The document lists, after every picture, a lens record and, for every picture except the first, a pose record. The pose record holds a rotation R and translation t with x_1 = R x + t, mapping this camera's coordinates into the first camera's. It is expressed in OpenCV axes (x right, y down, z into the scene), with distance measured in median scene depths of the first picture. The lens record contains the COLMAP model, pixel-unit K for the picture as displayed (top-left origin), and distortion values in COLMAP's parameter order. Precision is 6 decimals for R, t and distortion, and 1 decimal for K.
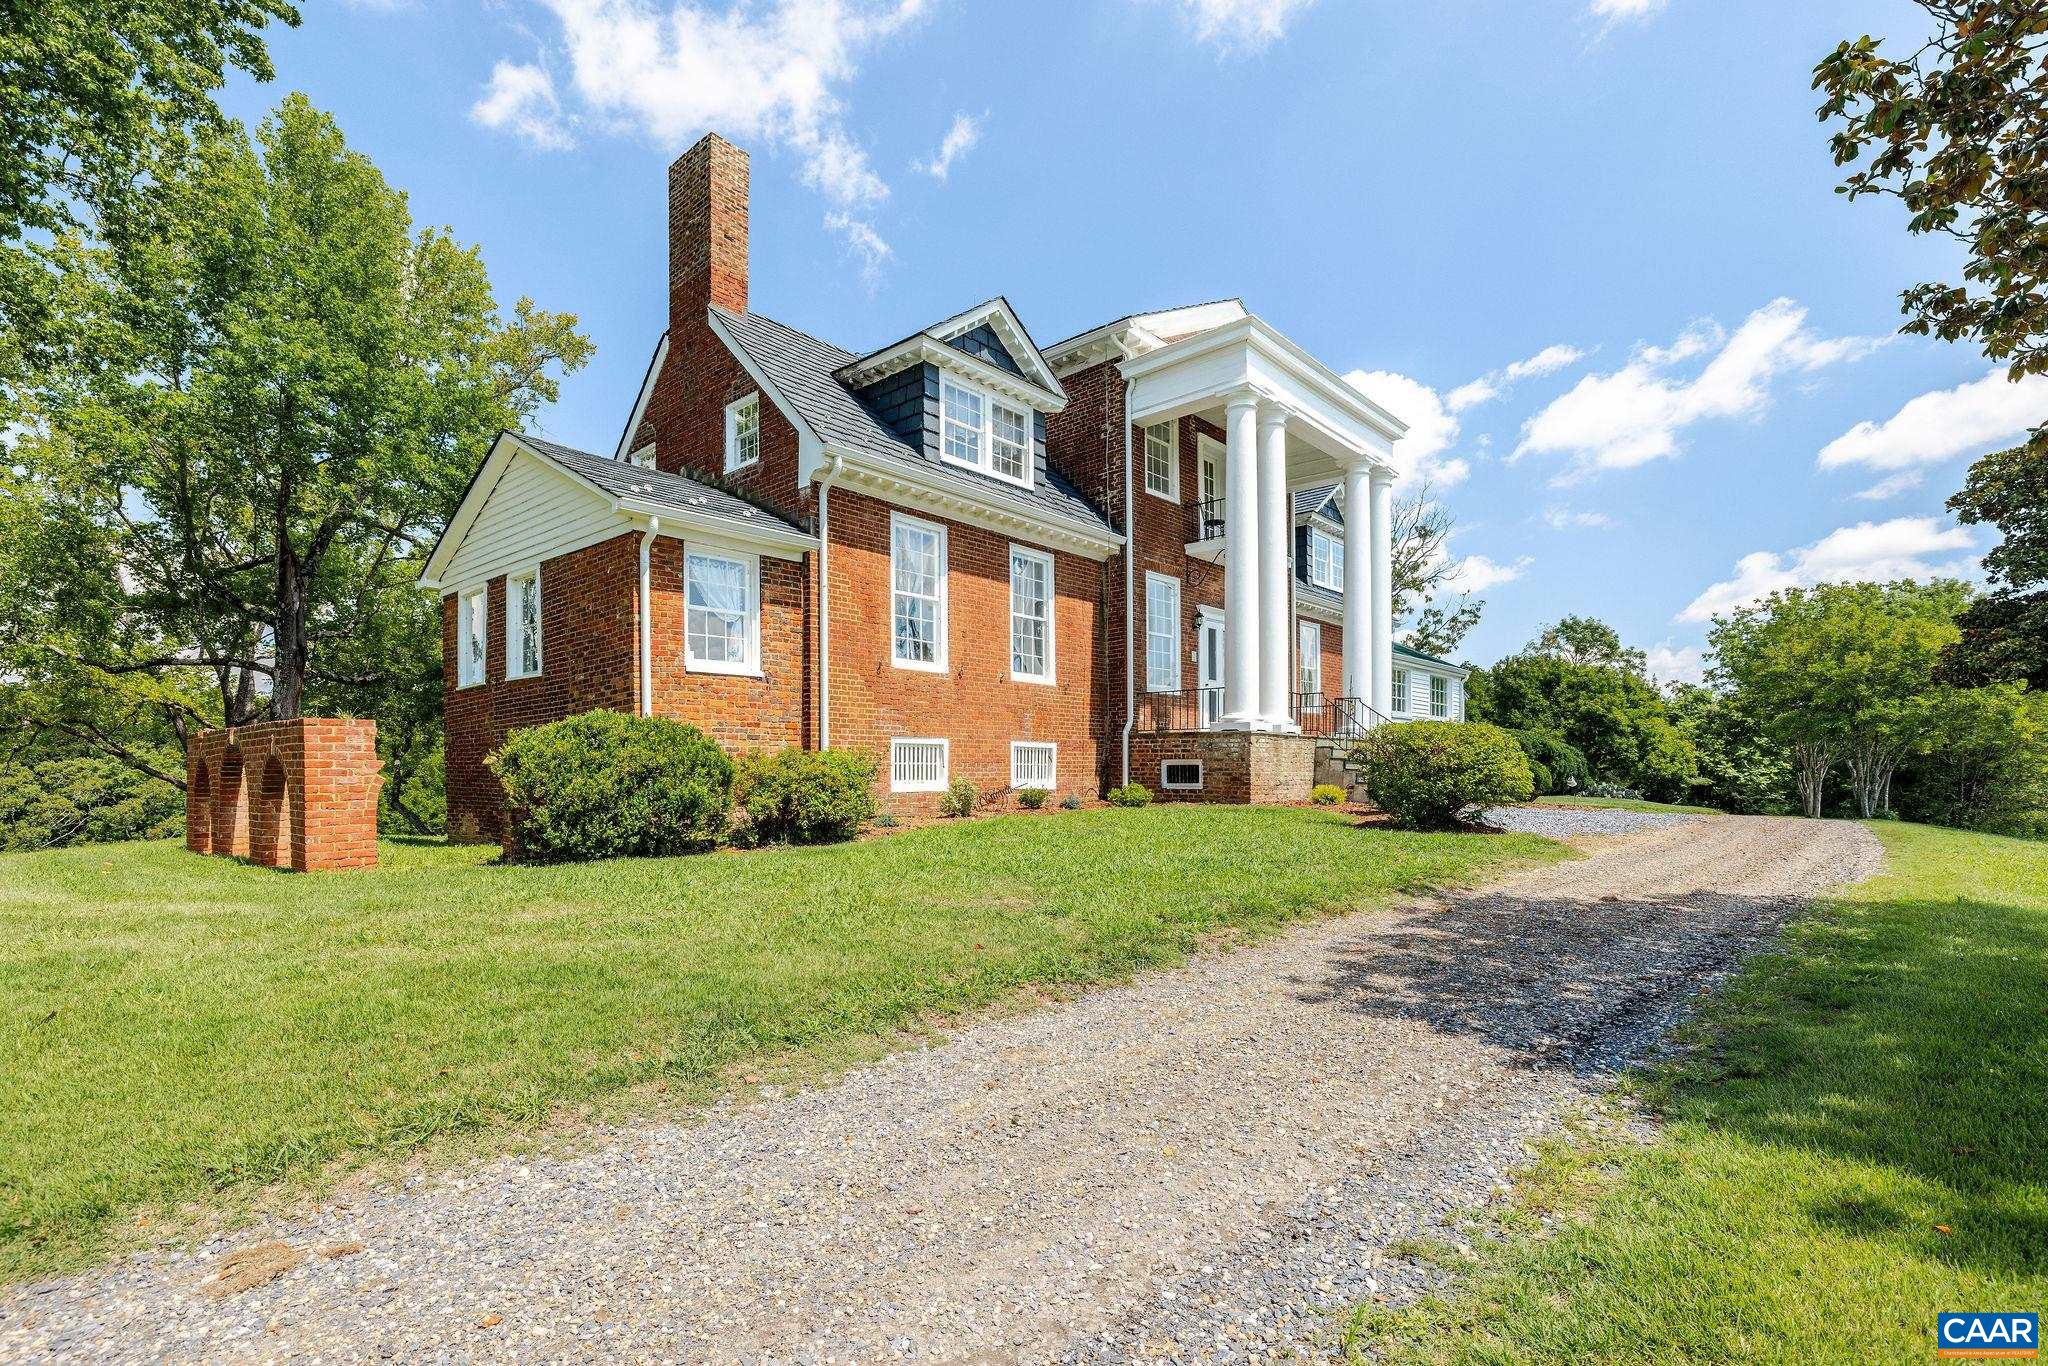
lens RADIAL K [[972.7, 0, 1044.8], [0, 972.7, 771.7], [0, 0, 1]] dist [-0.001726, 0.000236]
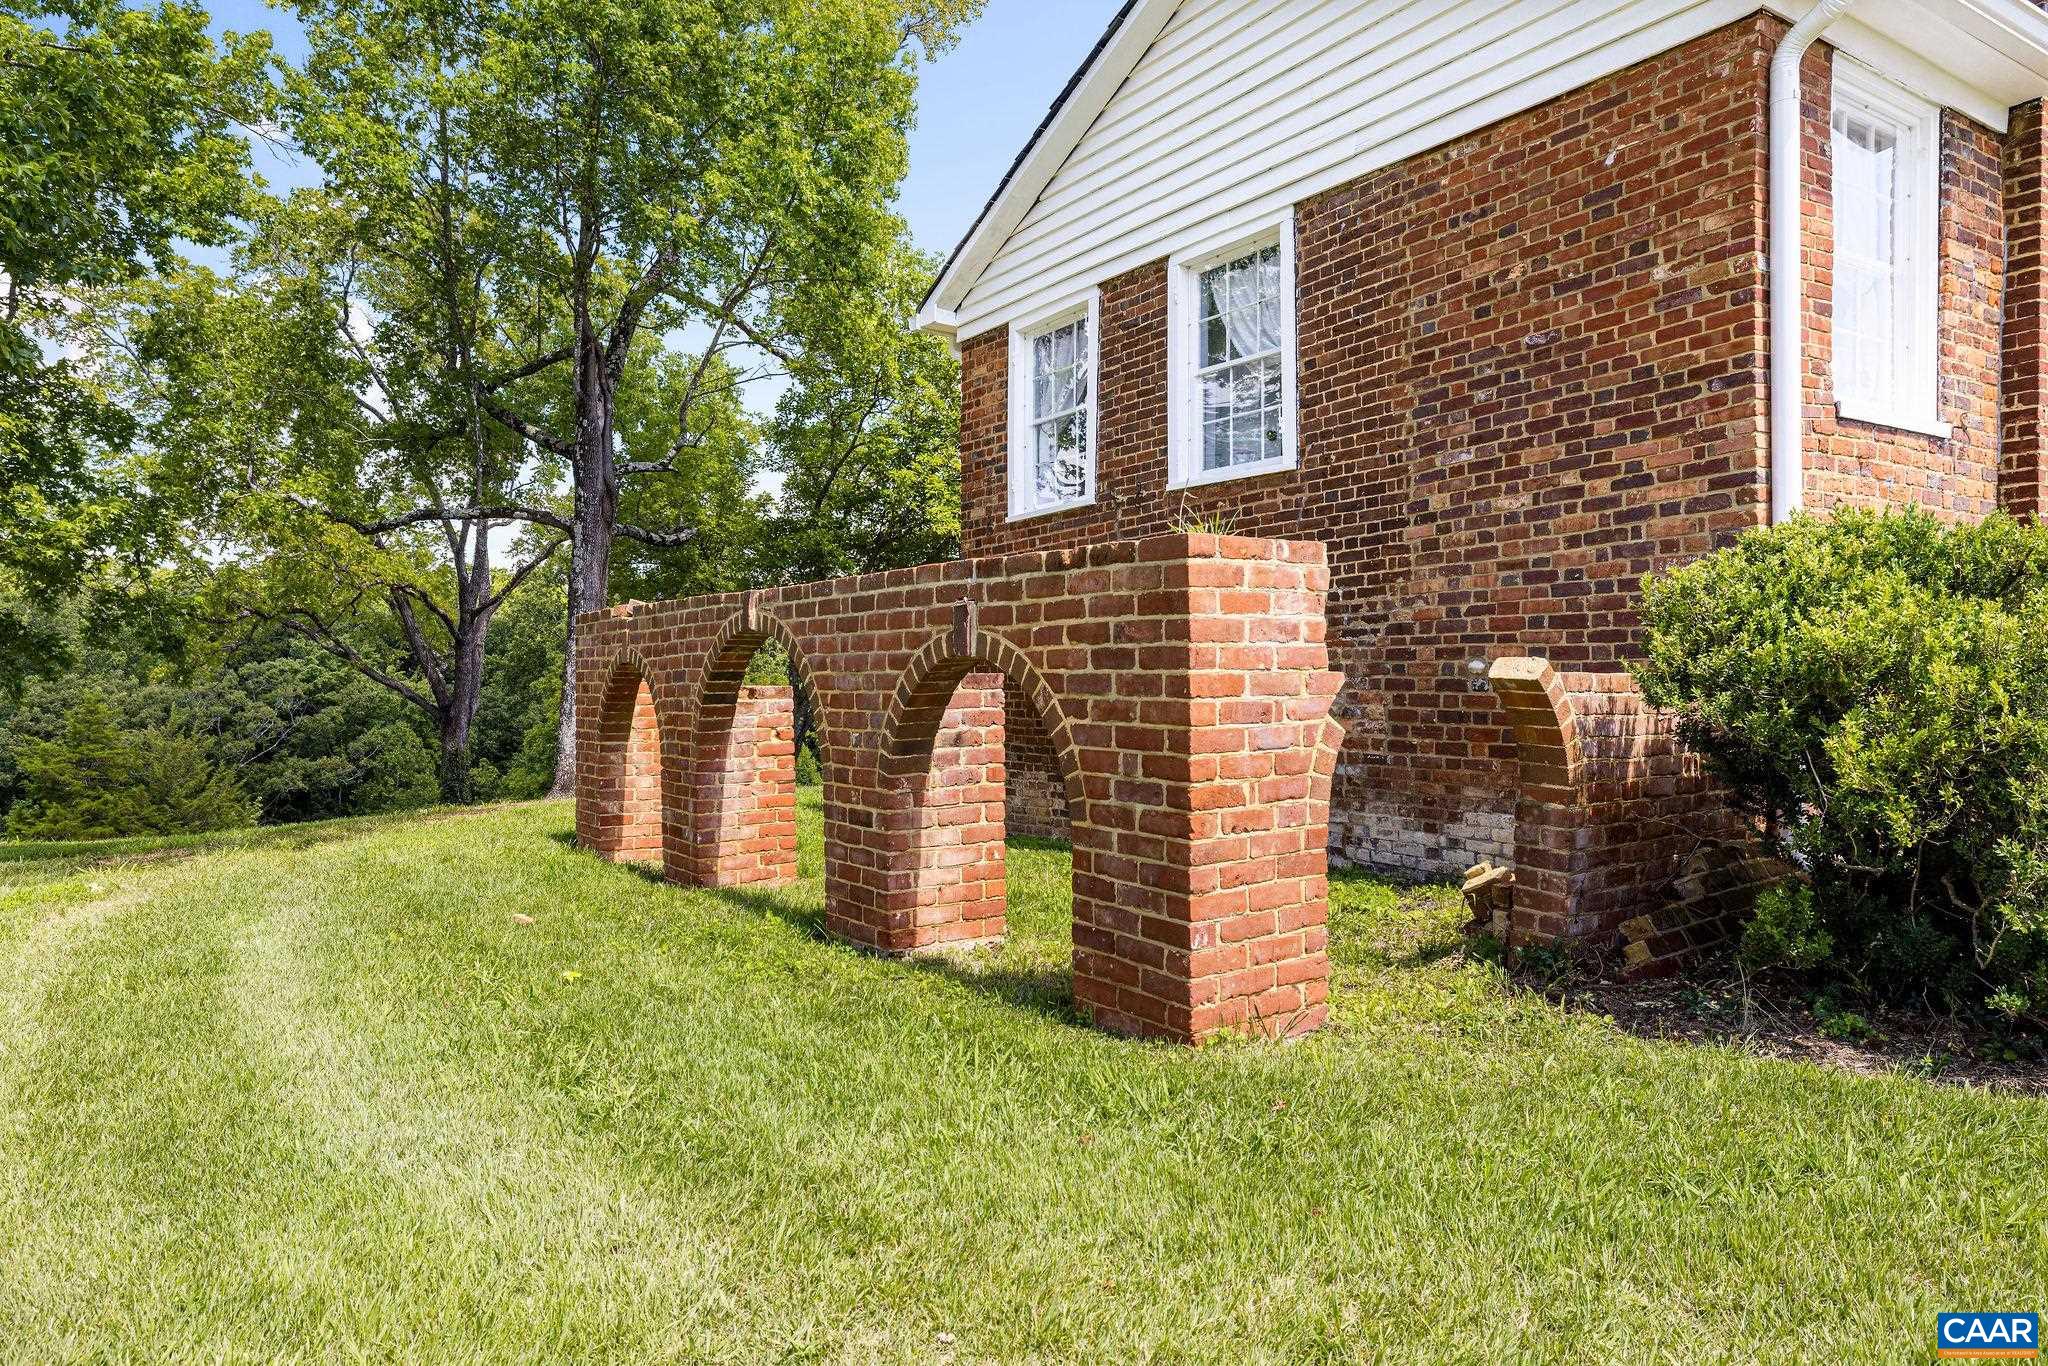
lens RADIAL K [[1315.0, 0, 1022.6], [0, 1315.0, 679.0], [0, 0, 1]] dist [0.010133, 0.001125]
pose [[0.965184, 0.000568, -0.261572, -0.263207], [0.000689, 0.999989, 0.004714, -0.004345], [0.261571, -0.004730, 0.965173, 0.221091]]
